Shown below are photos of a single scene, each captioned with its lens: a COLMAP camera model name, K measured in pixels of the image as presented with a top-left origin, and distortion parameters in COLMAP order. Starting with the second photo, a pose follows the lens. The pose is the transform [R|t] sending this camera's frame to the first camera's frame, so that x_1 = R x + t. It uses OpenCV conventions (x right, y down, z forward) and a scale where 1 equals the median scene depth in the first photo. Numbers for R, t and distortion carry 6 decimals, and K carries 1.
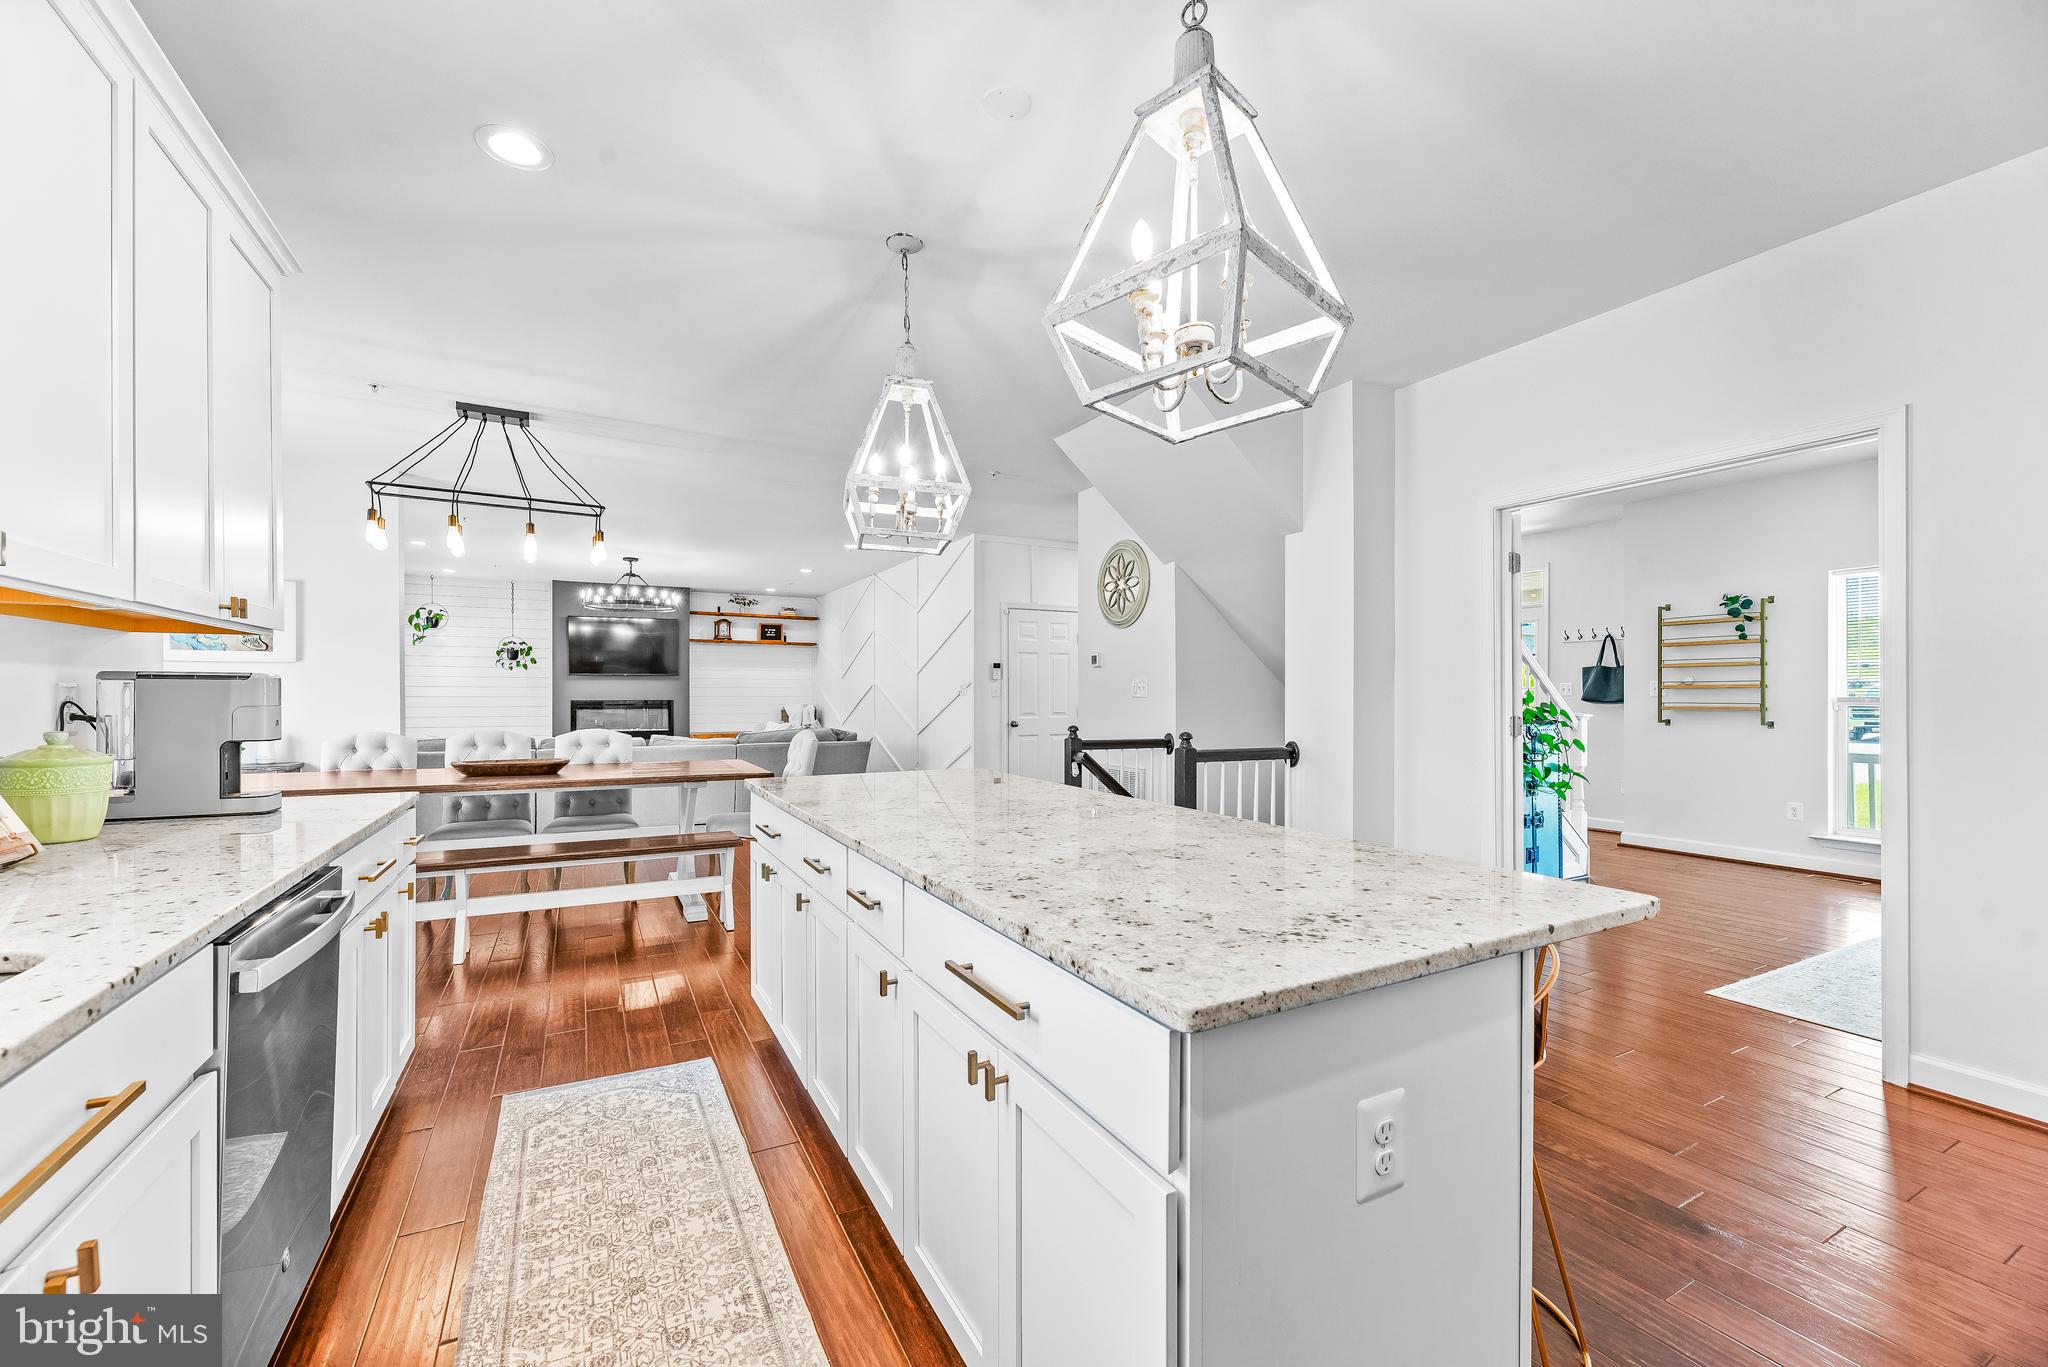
lens RADIAL K [[821.9, 0, 1015.5], [0, 821.9, 699.1], [0, 0, 1]] dist [-0.002551, 0.000028]
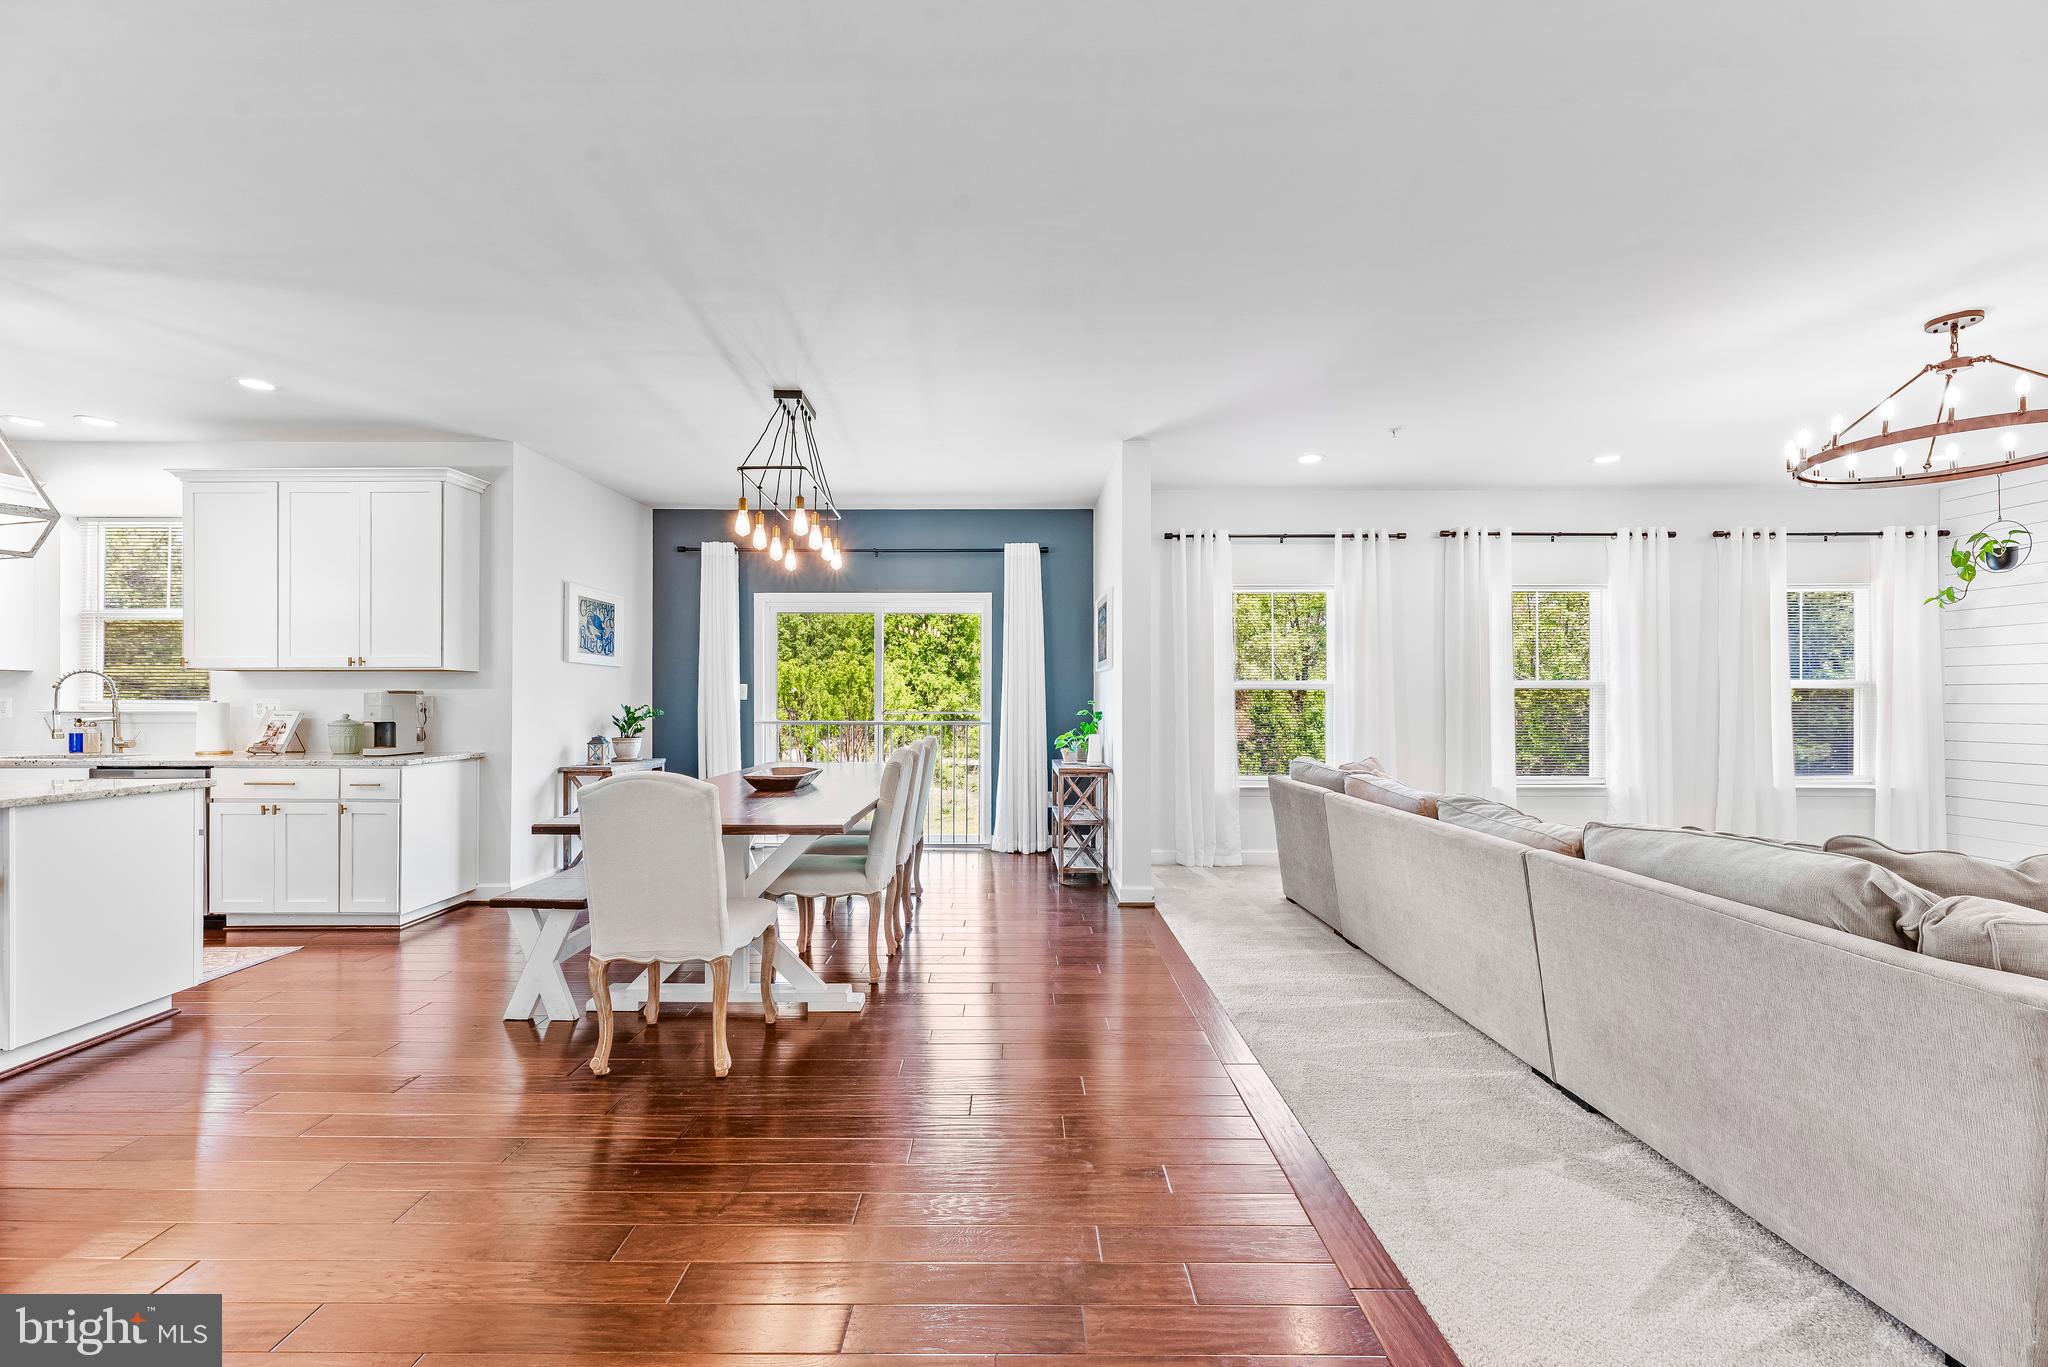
lens RADIAL K [[833.6, 0, 1012.4], [0, 833.6, 699.2], [0, 0, 1]] dist [0.001187, 0.000105]
pose [[-0.472584, -0.002863, -0.881281, 0.183636], [-0.004205, 0.999991, -0.000994, -0.012540], [0.881276, 0.003236, -0.472591, 3.229721]]
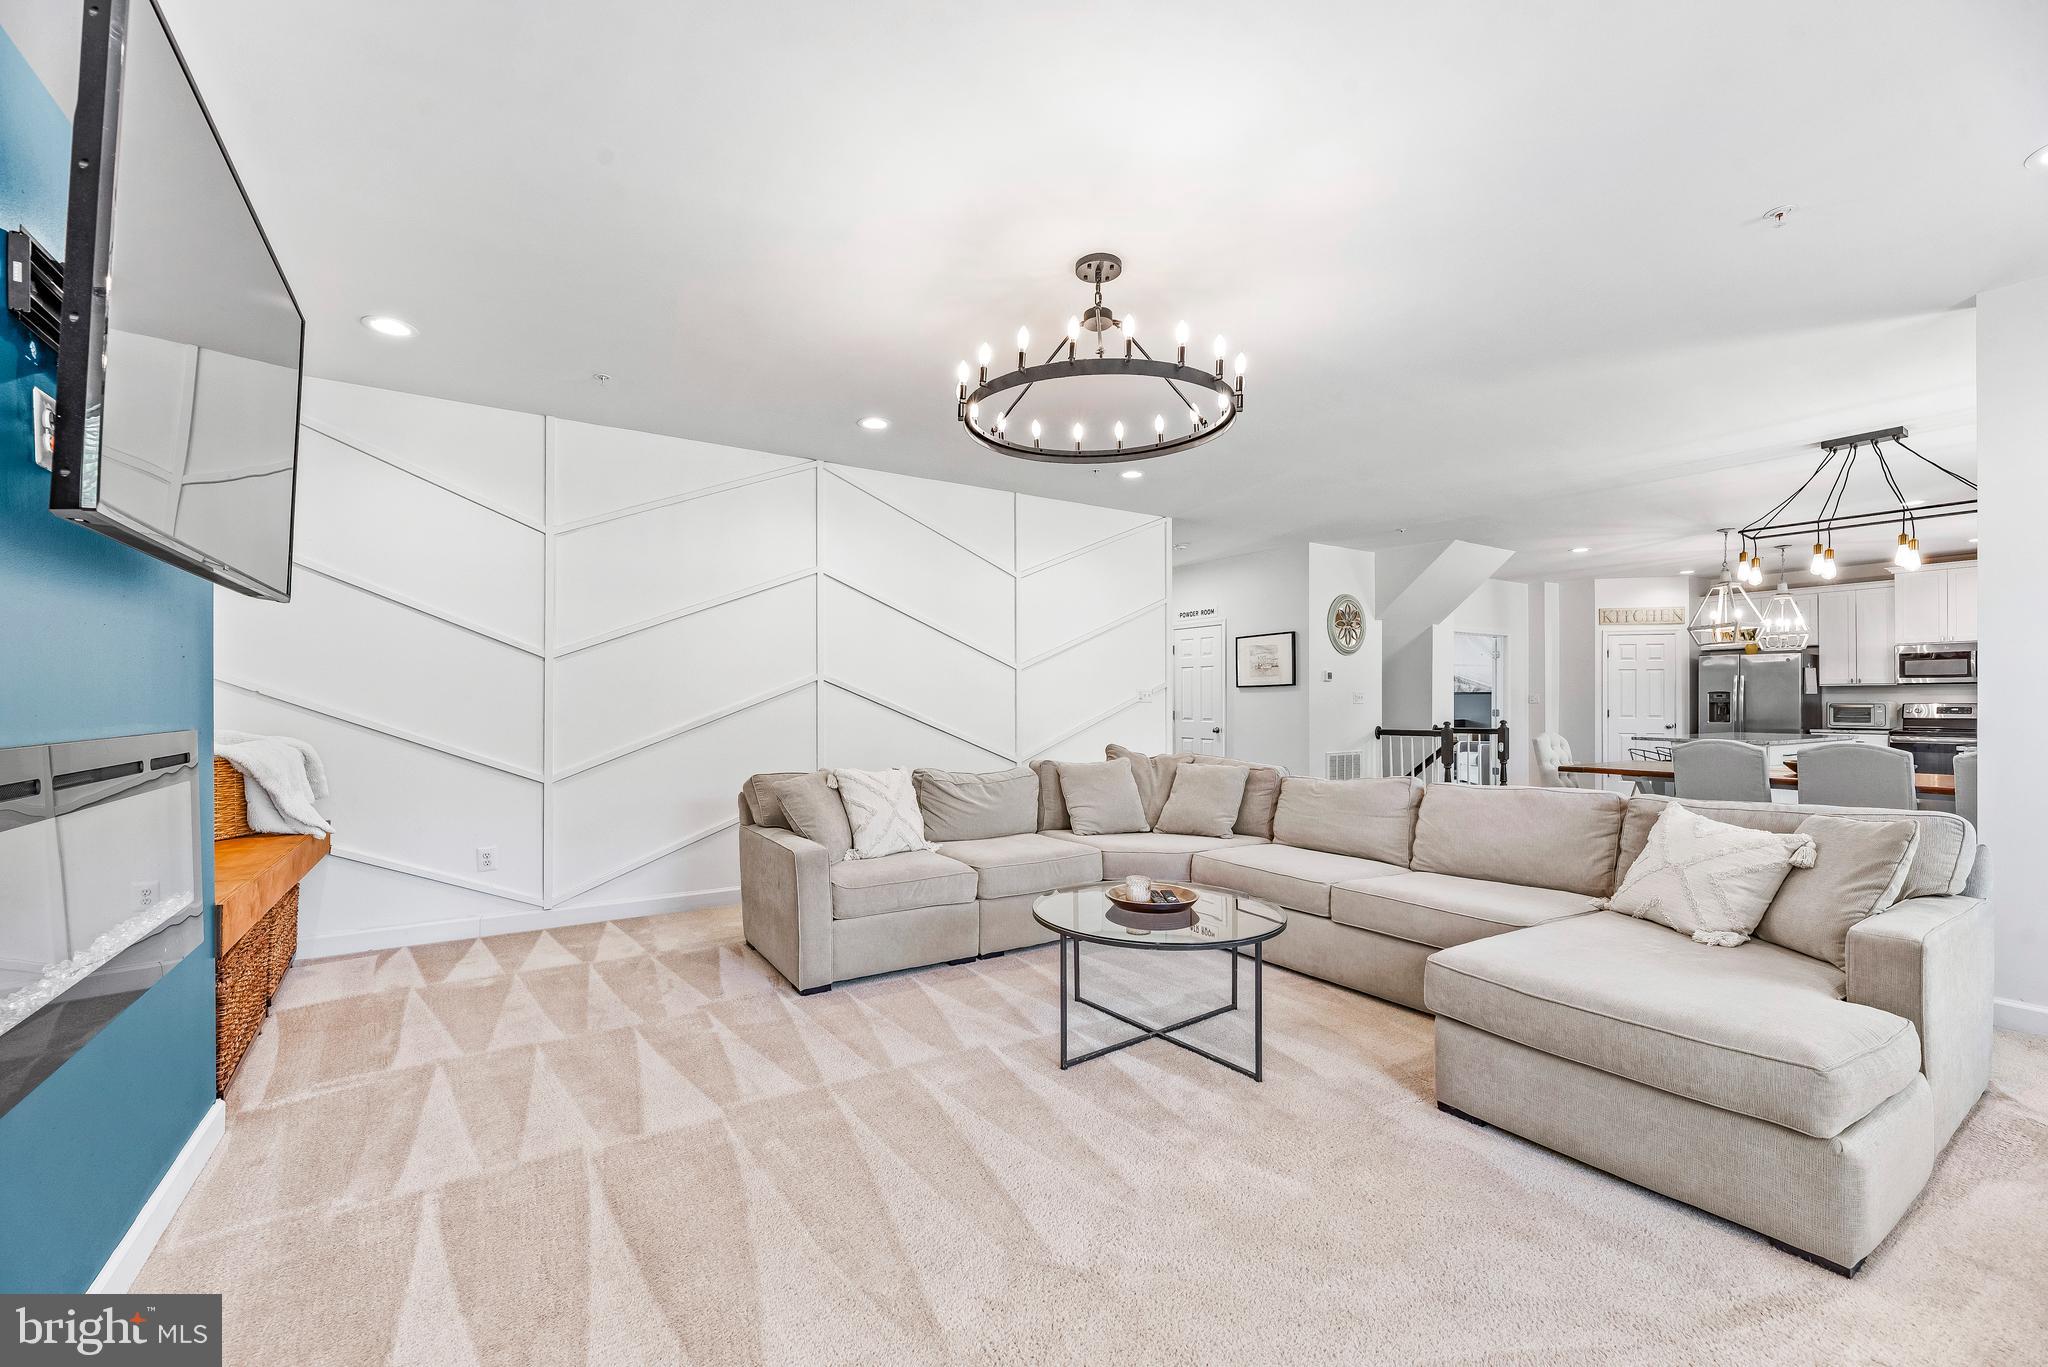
lens RADIAL K [[823.9, 0, 1012.0], [0, 823.9, 695.8], [0, 0, 1]] dist [0.001170, 0.000129]
pose [[-0.080487, 0.004690, 0.996745, -3.123013], [0.004051, 0.999982, -0.004378, -0.028781], [-0.996747, 0.003685, -0.080504, 4.227105]]
